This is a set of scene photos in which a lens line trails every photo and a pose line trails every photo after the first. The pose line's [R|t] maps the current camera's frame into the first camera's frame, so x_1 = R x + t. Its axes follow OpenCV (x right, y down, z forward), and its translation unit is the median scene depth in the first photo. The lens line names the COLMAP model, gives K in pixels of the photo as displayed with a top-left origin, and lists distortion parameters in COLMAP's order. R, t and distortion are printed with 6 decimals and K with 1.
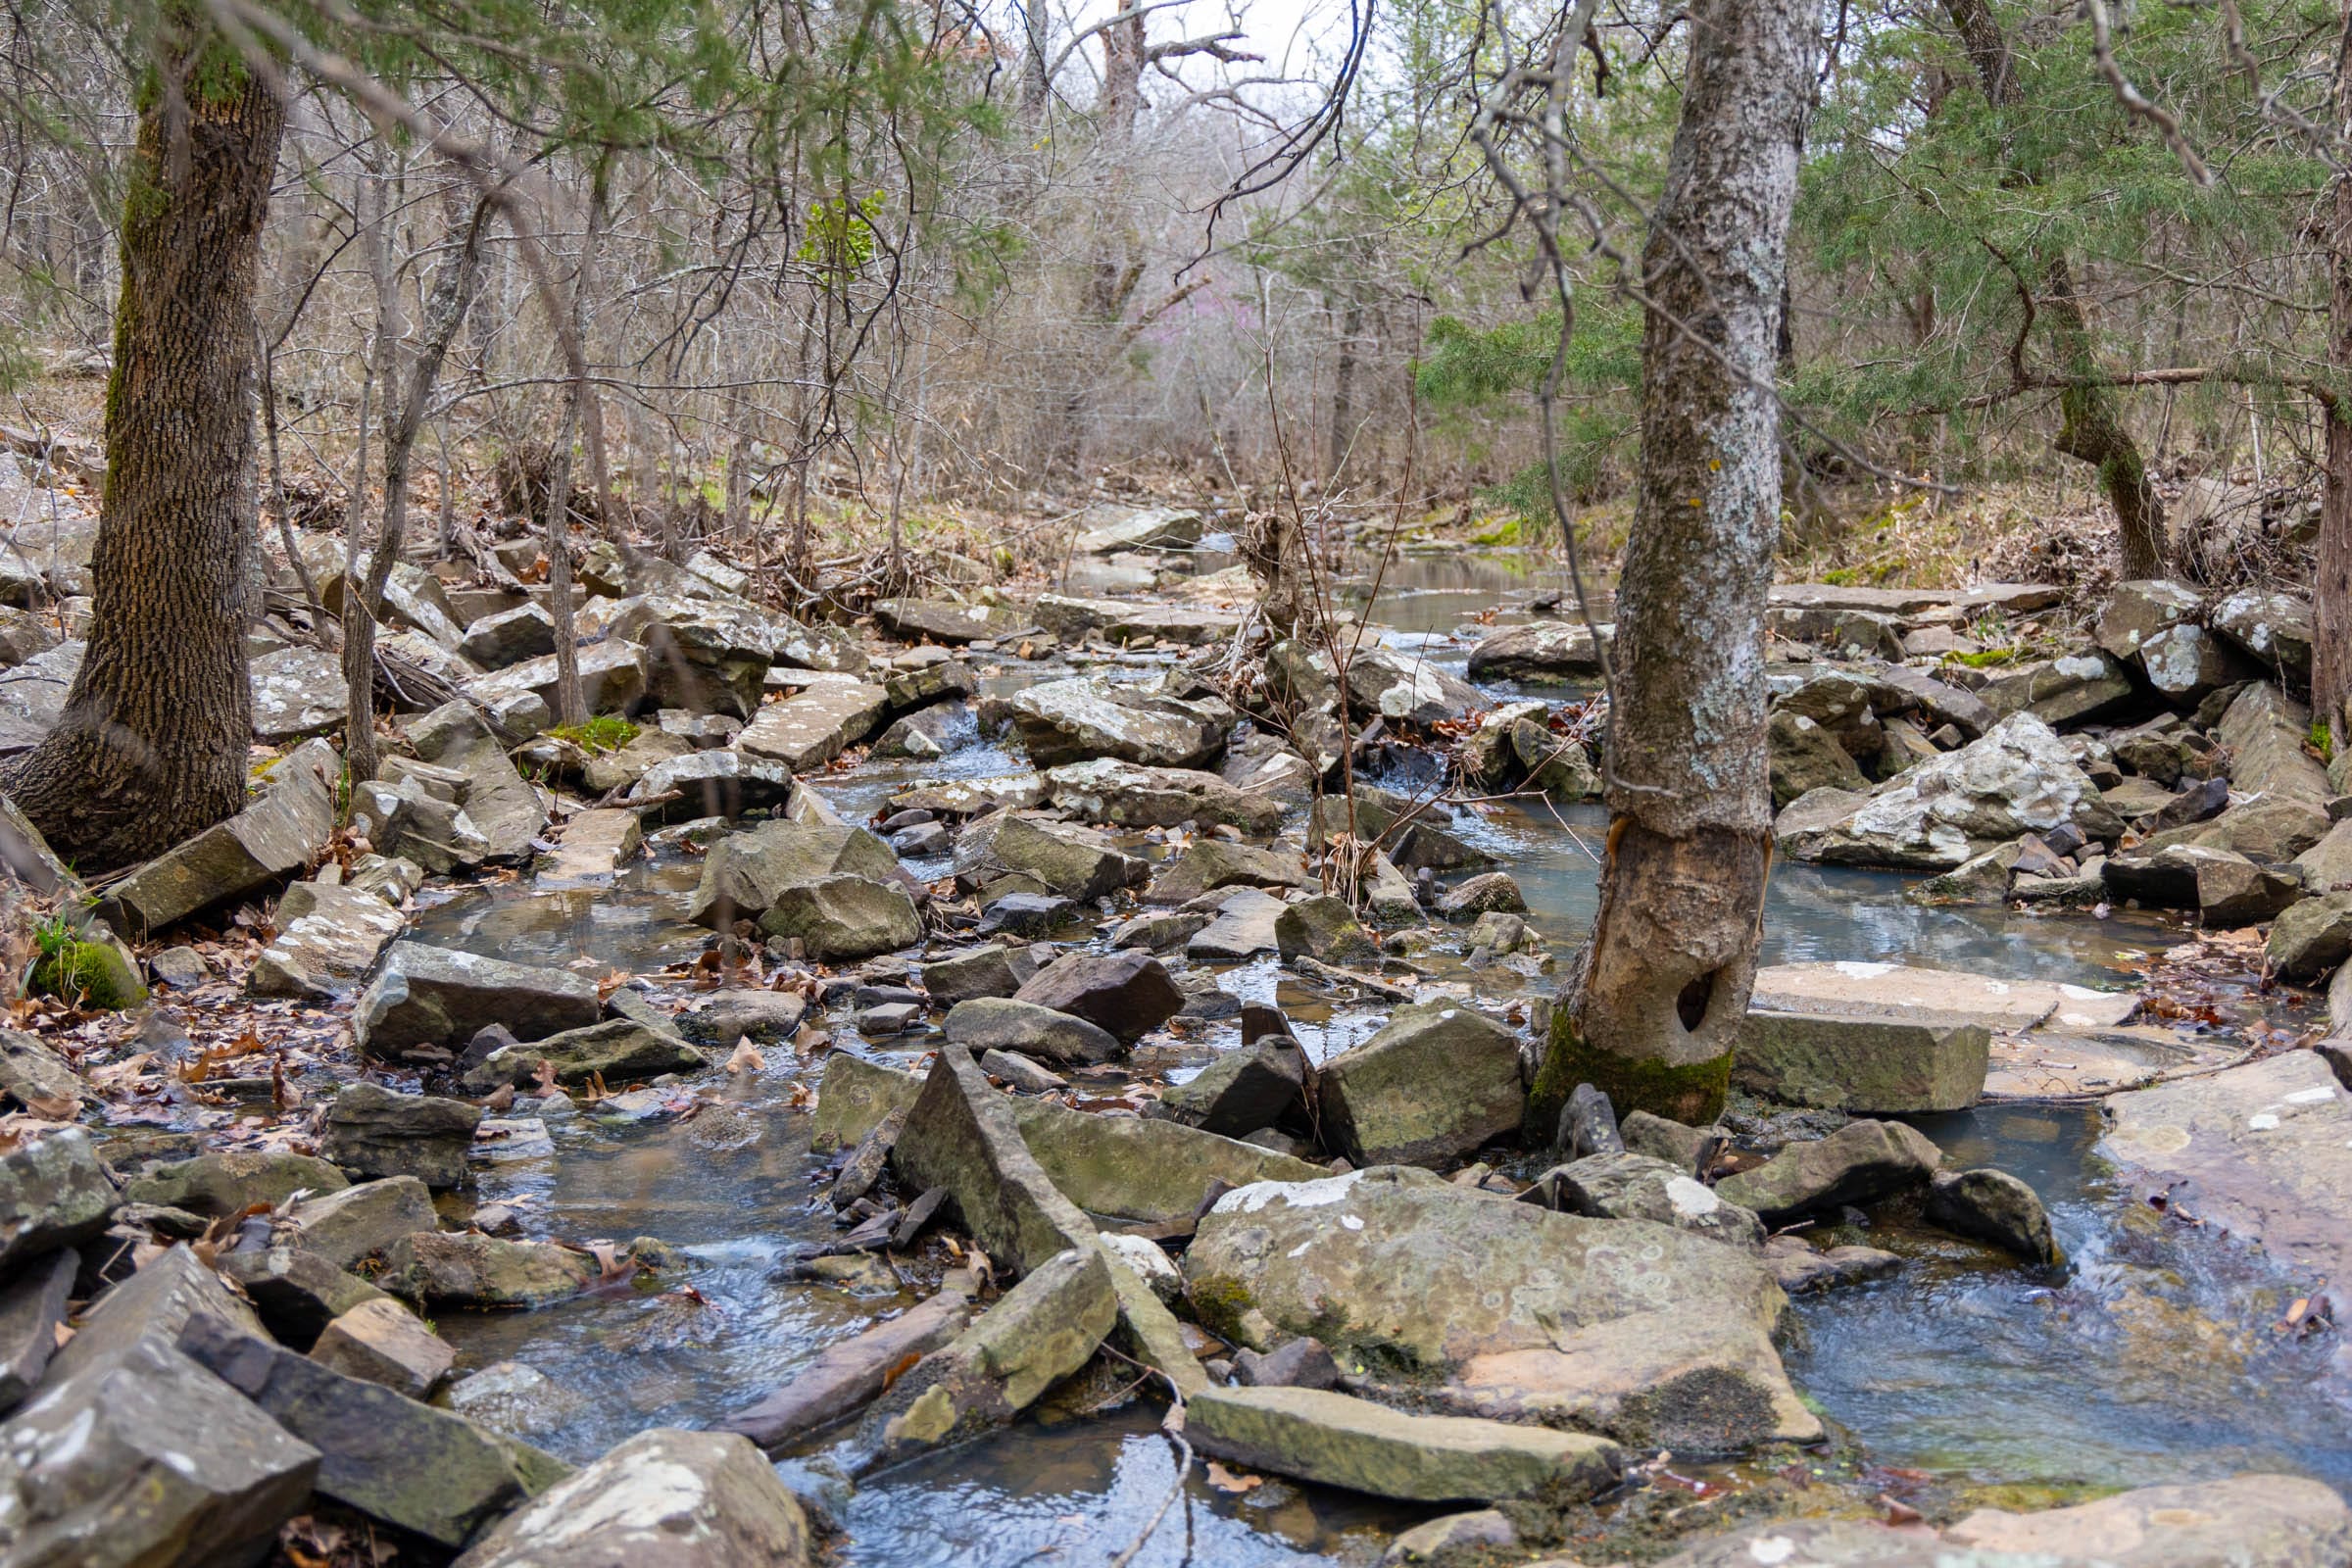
lens RADIAL K [[2376.0, 0, 1176.0], [0, 2376.0, 784.0], [0, 0, 1]] dist [0.021410, 0.008268]
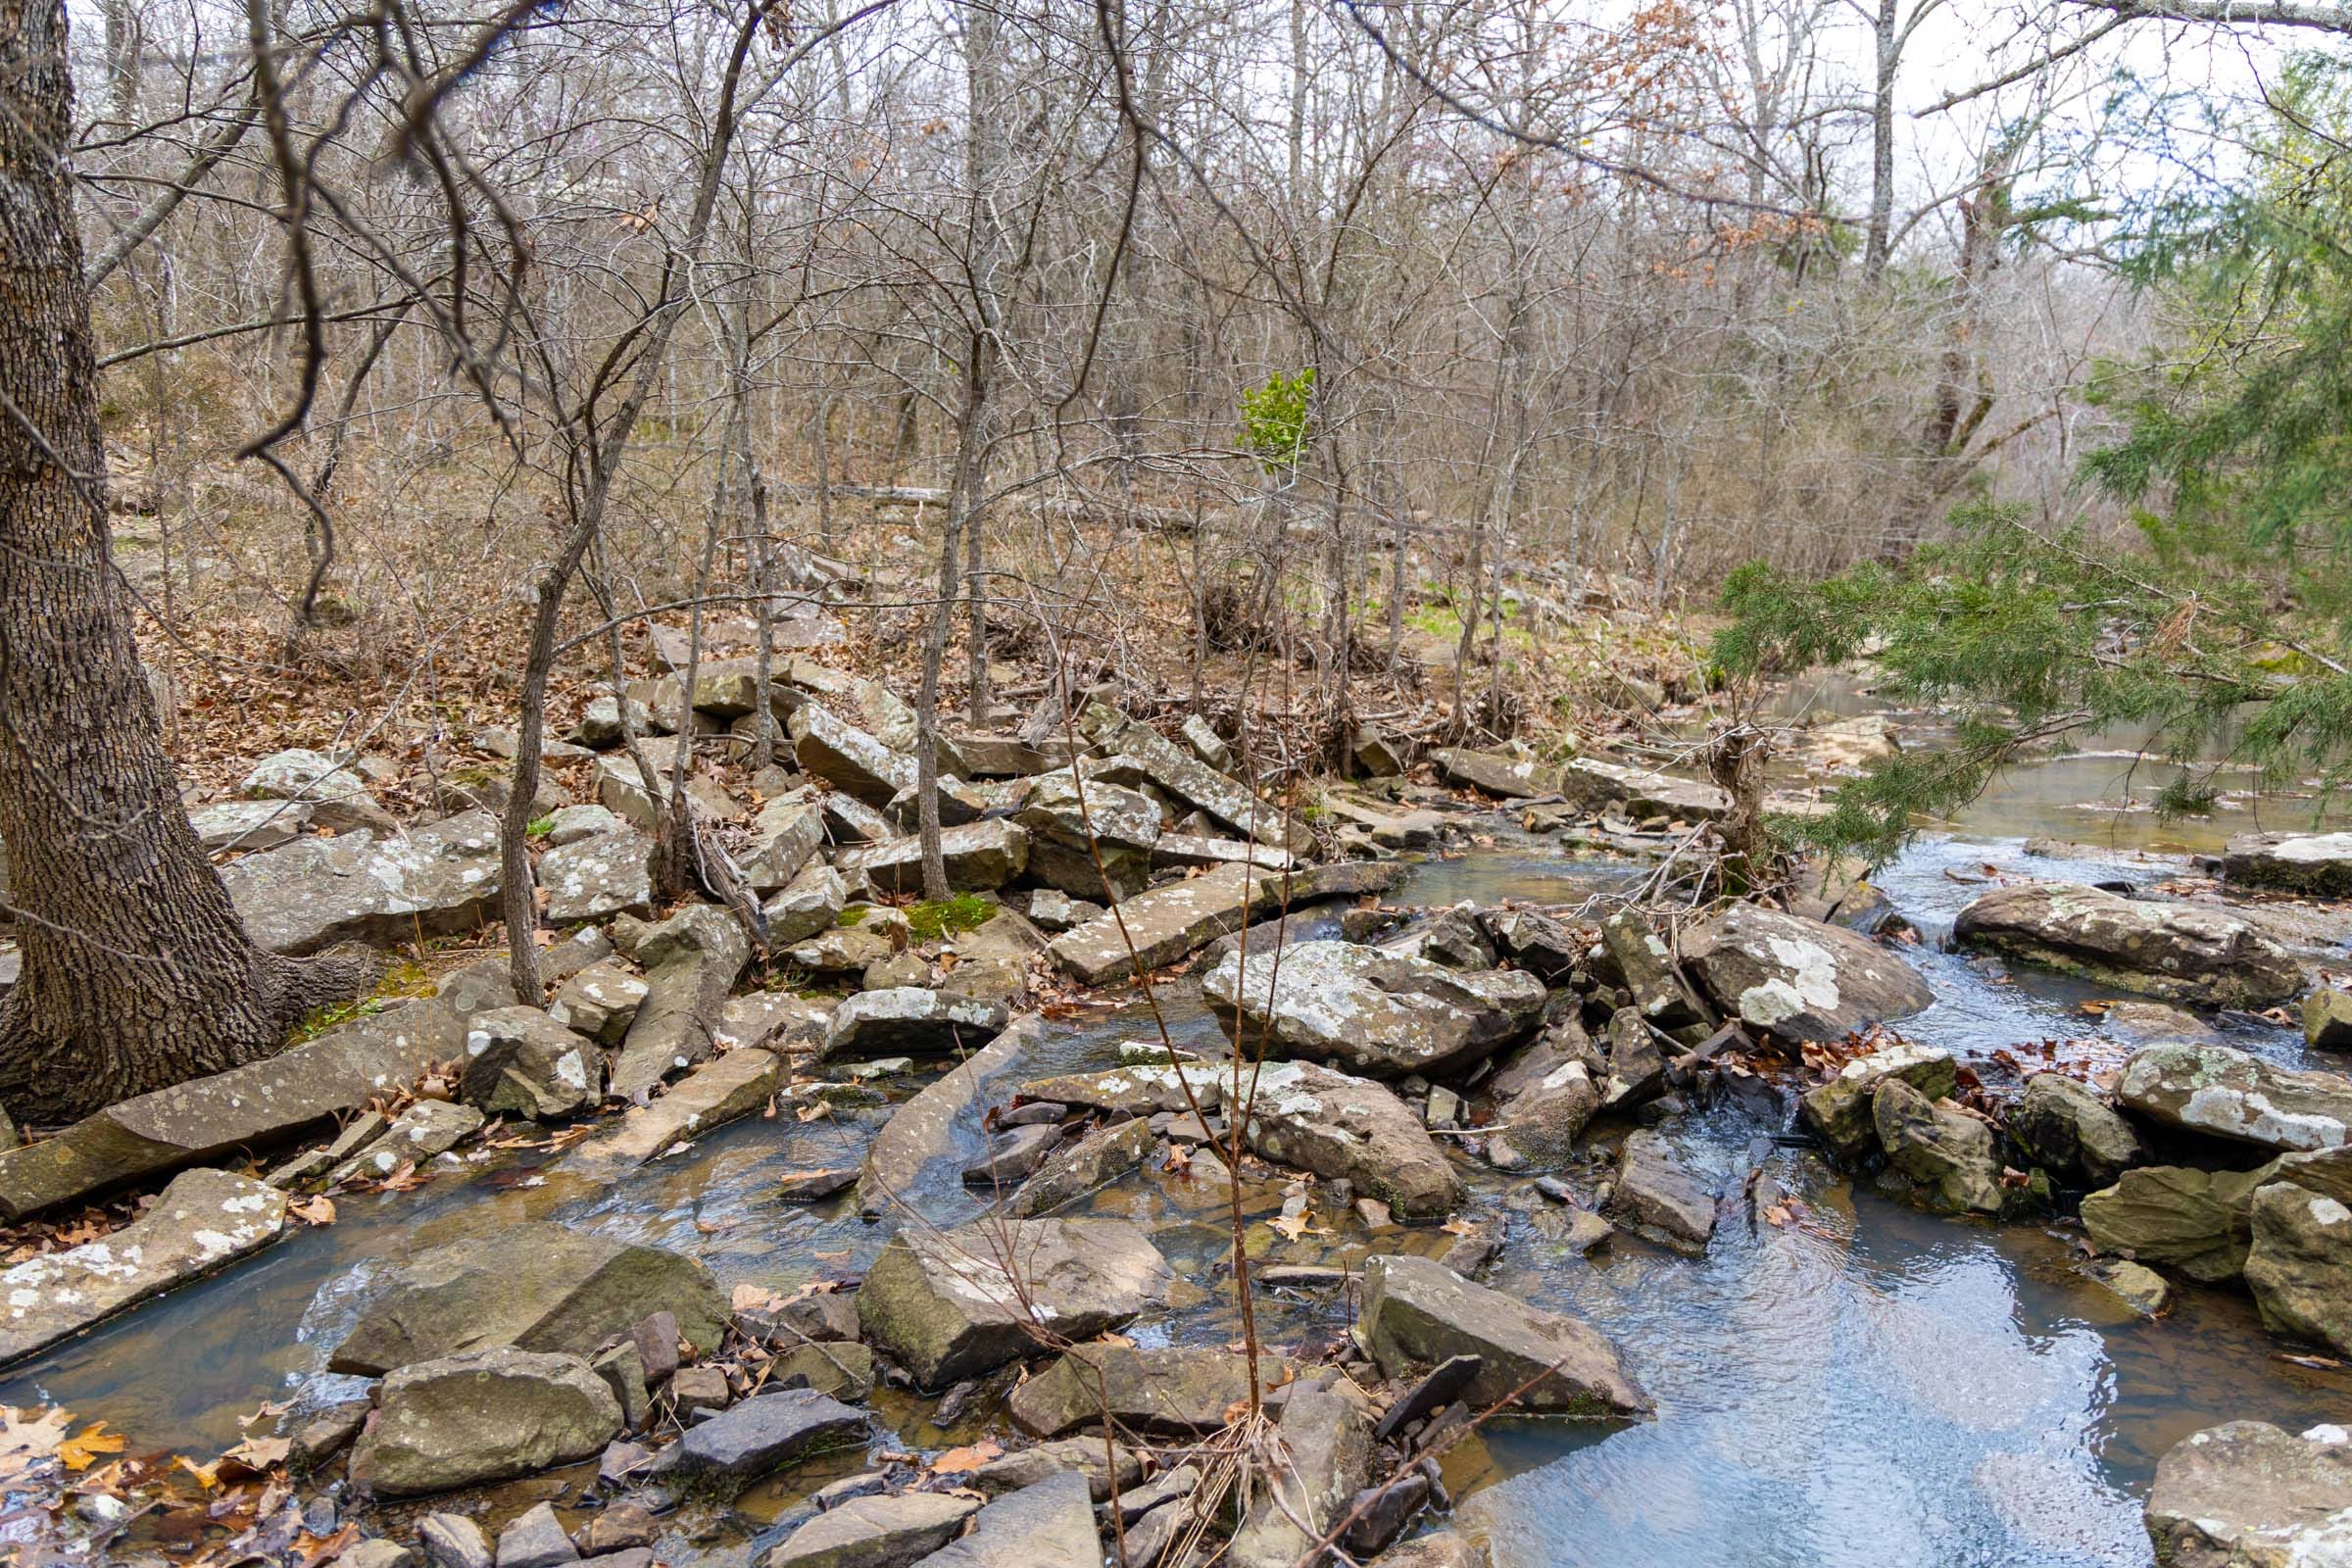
lens RADIAL K [[1598.5, 0, 1176.0], [0, 1598.5, 784.0], [0, 0, 1]] dist [0.004563, 0.000996]
pose [[0.868214, 0.088711, -0.488195, 0.175743], [-0.079571, 0.996047, 0.039483, -0.112662], [0.489768, 0.004567, 0.871841, 0.439598]]
